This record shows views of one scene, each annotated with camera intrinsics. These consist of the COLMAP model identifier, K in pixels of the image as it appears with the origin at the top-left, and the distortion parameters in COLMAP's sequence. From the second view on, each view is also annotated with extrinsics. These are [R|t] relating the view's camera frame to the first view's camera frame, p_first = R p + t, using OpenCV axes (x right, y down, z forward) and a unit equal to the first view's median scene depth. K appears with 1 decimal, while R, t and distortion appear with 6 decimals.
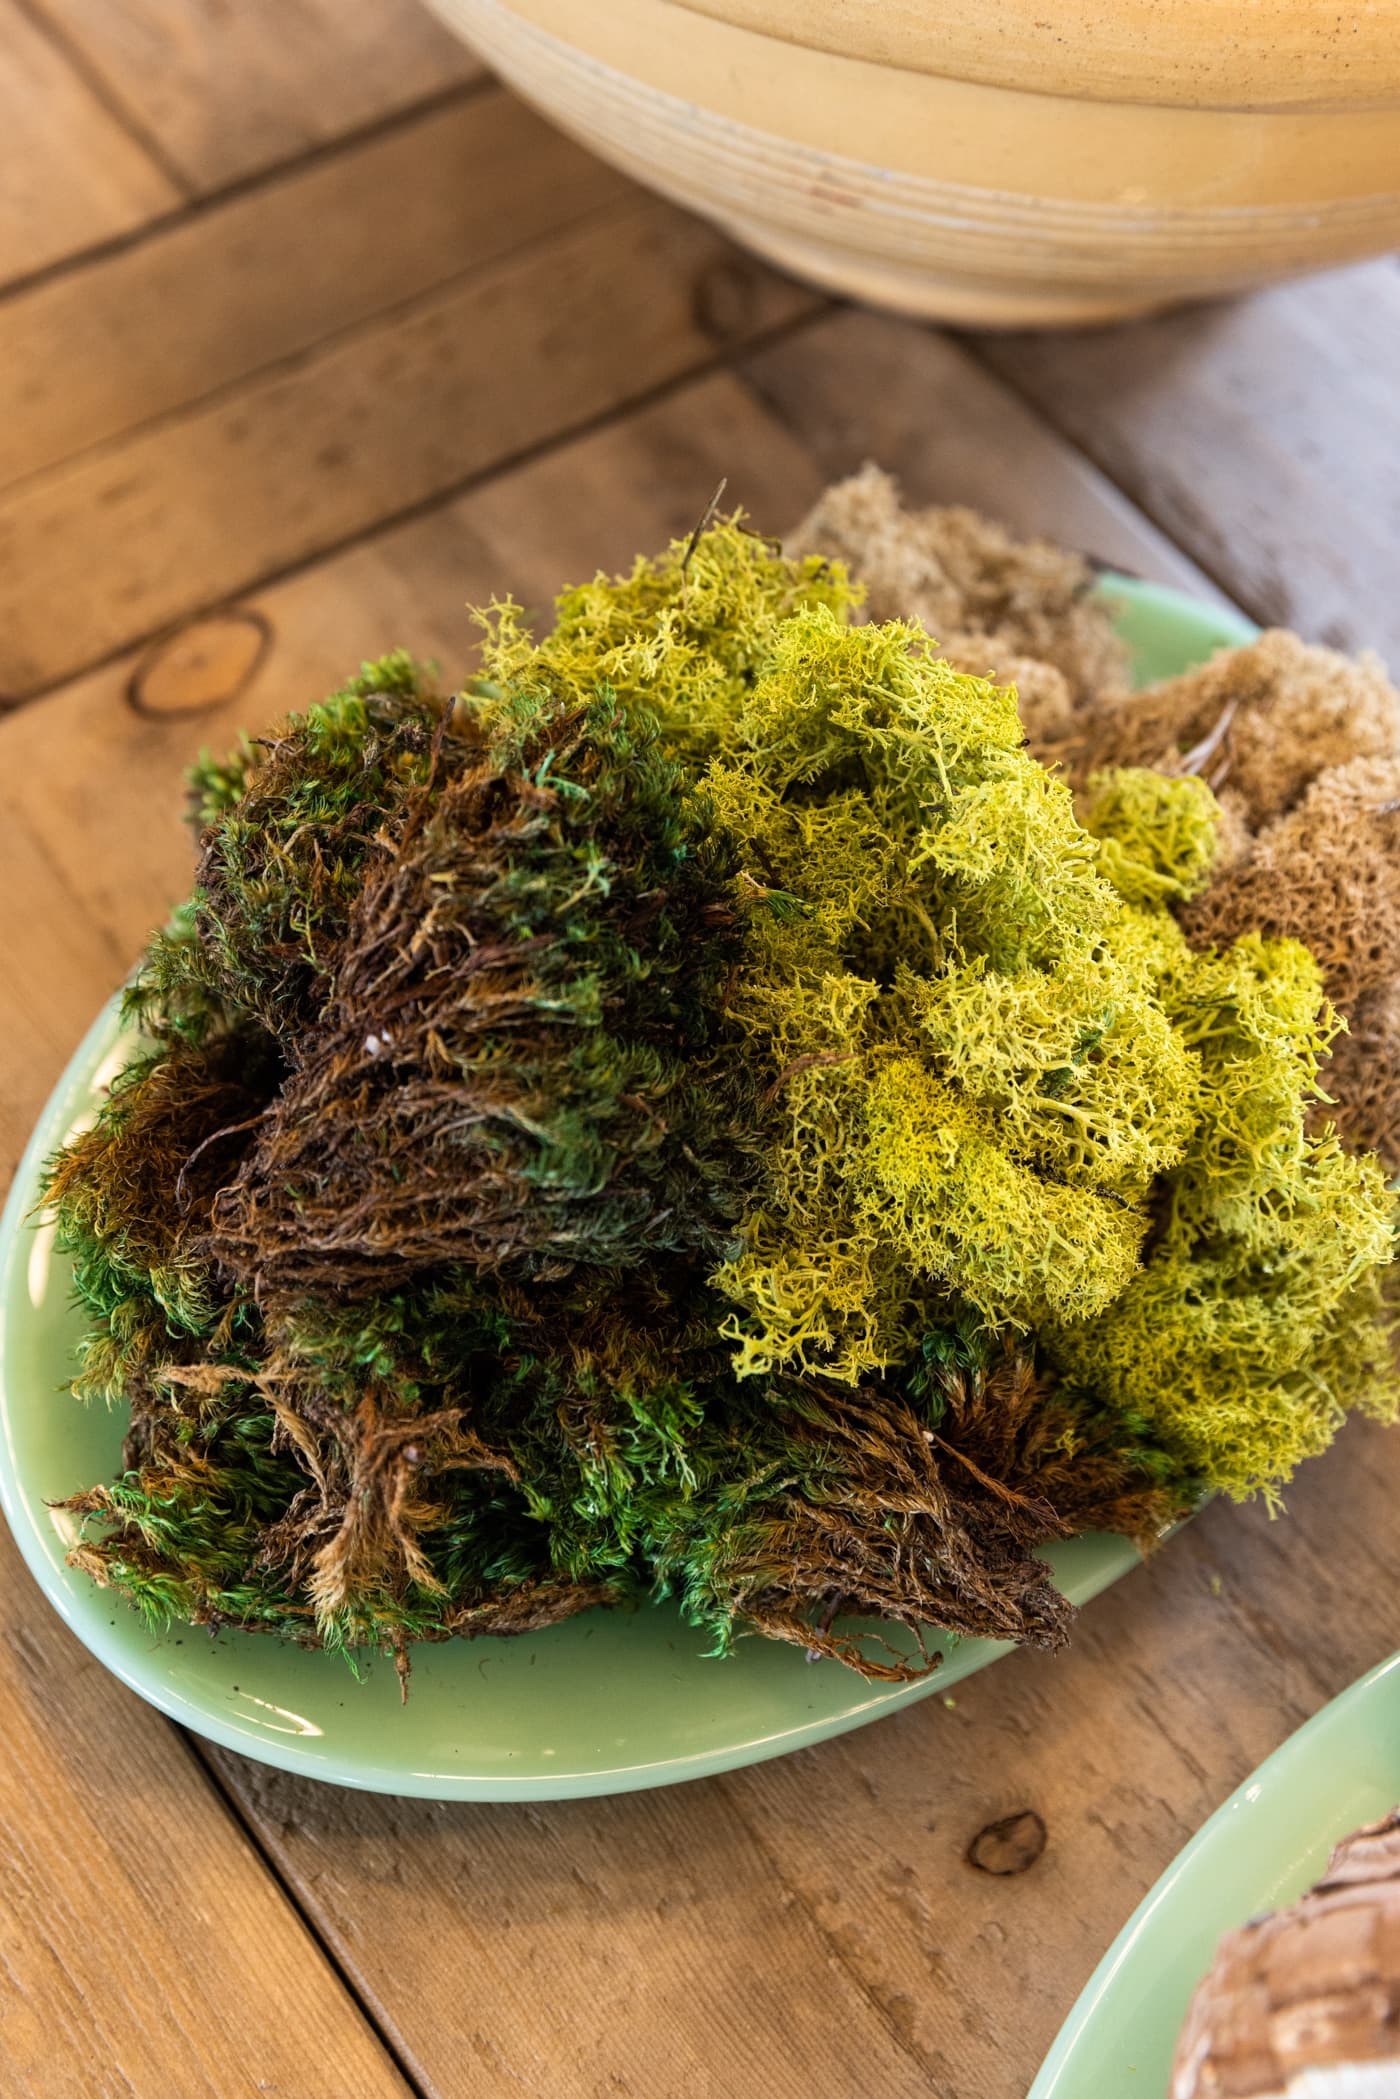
lens RADIAL K [[3234.6, 0, 755.1], [0, 3234.6, 1046.6], [0, 0, 1]] dist [-0.036151, 0.022029]
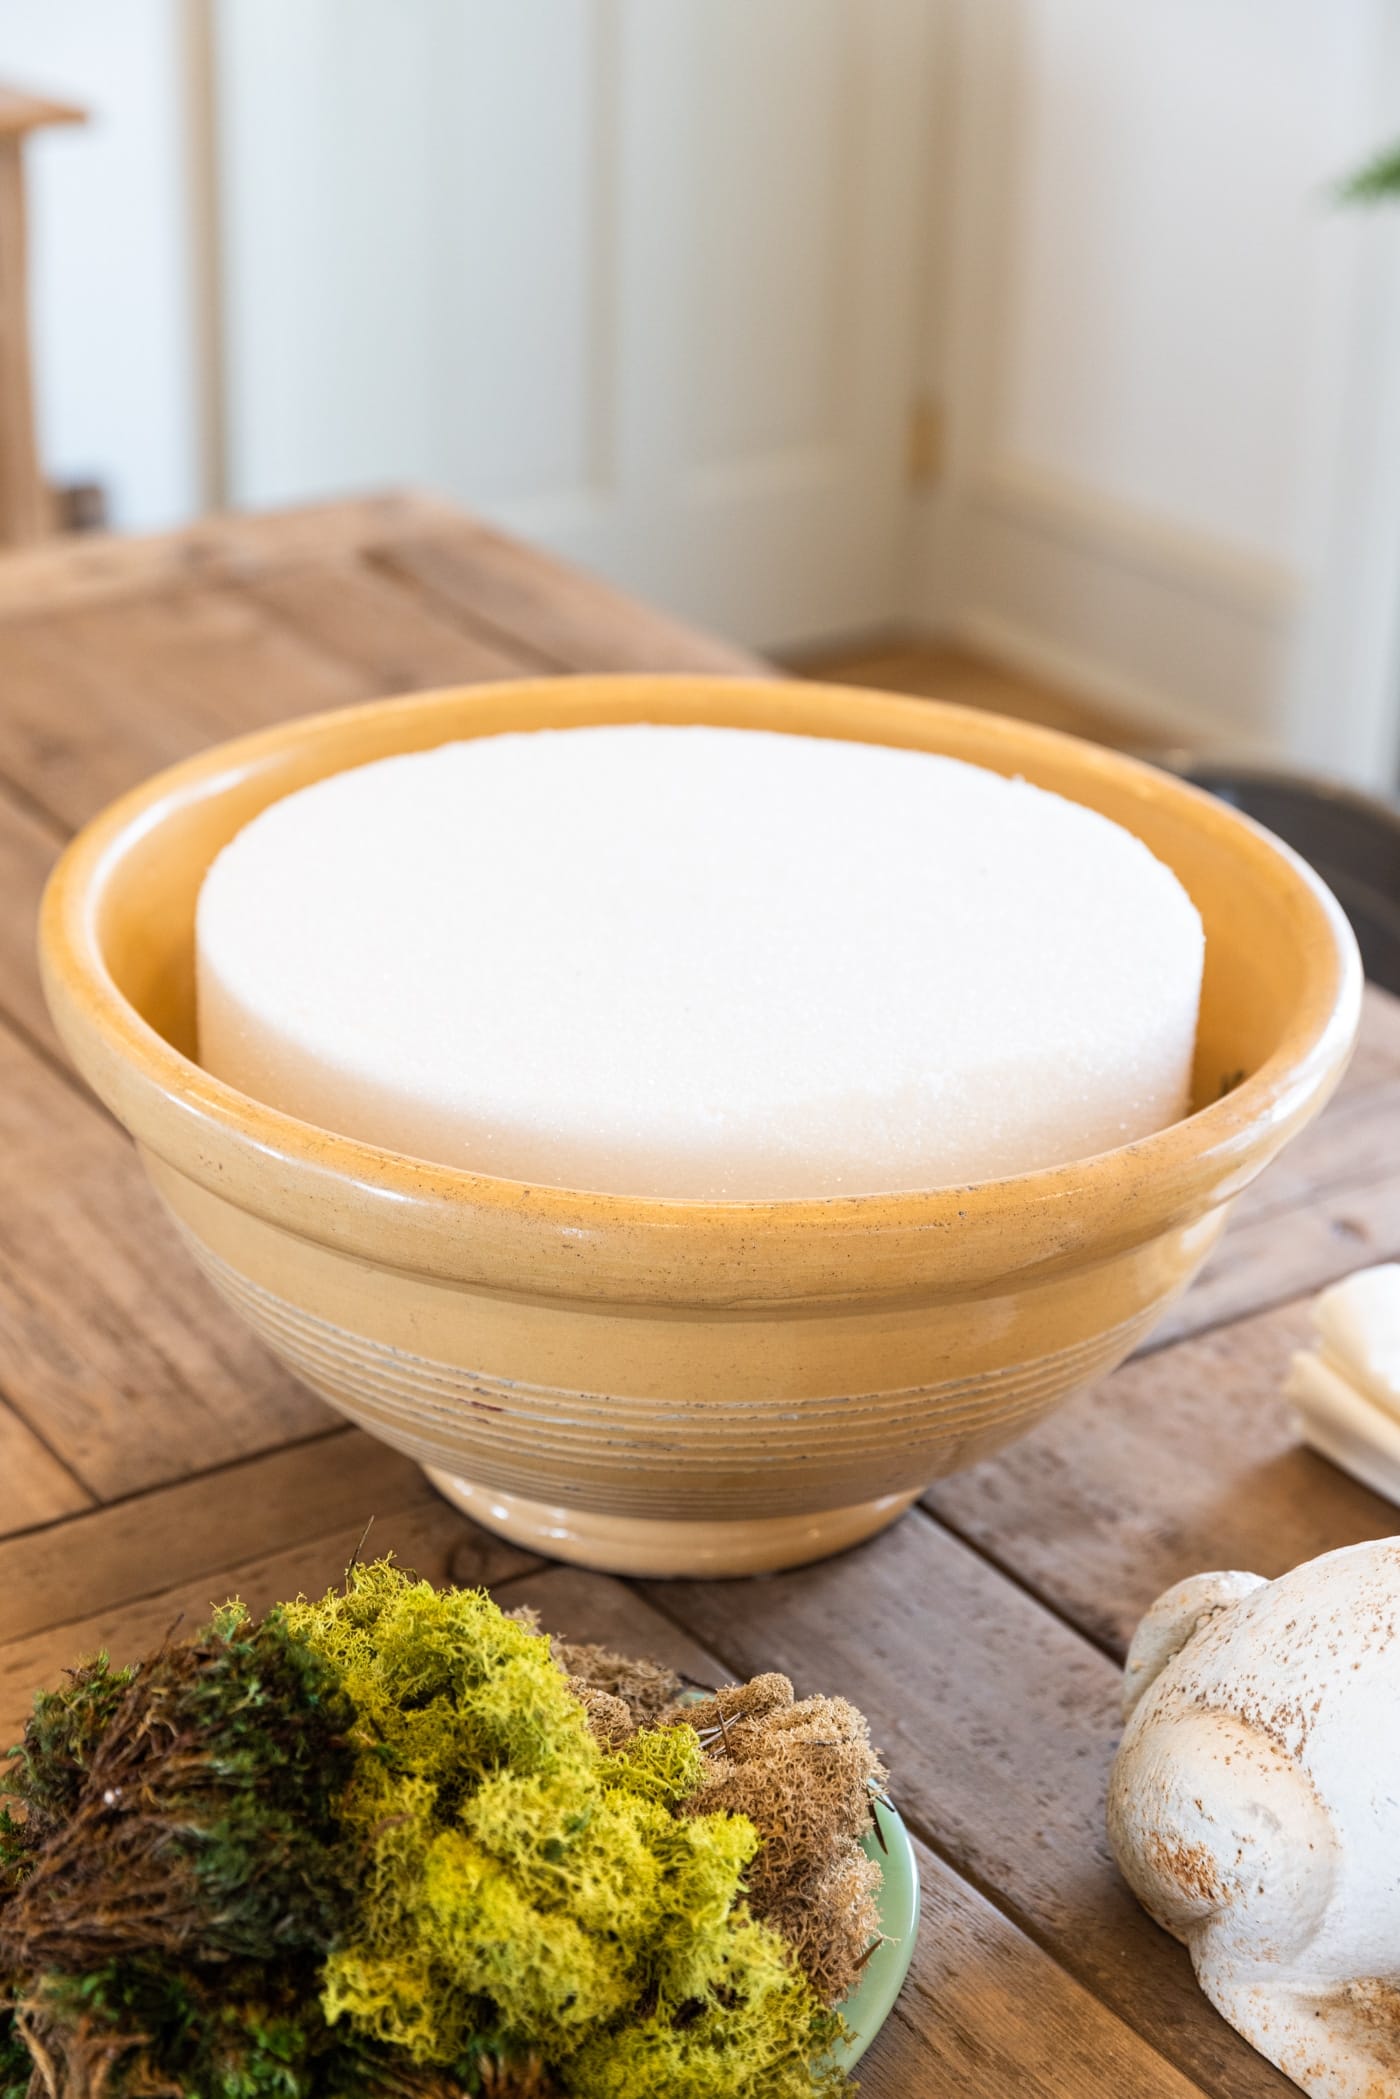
lens RADIAL K [[3599.1, 0, 624.7], [0, 3599.1, 1048.0], [0, 0, 1]] dist [-0.019298, -0.041841]
pose [[0.997825, -0.015008, -0.064182, 0.244160], [-0.019707, 0.861263, -0.507778, 0.551739], [0.062898, 0.507938, 0.859094, -0.668337]]
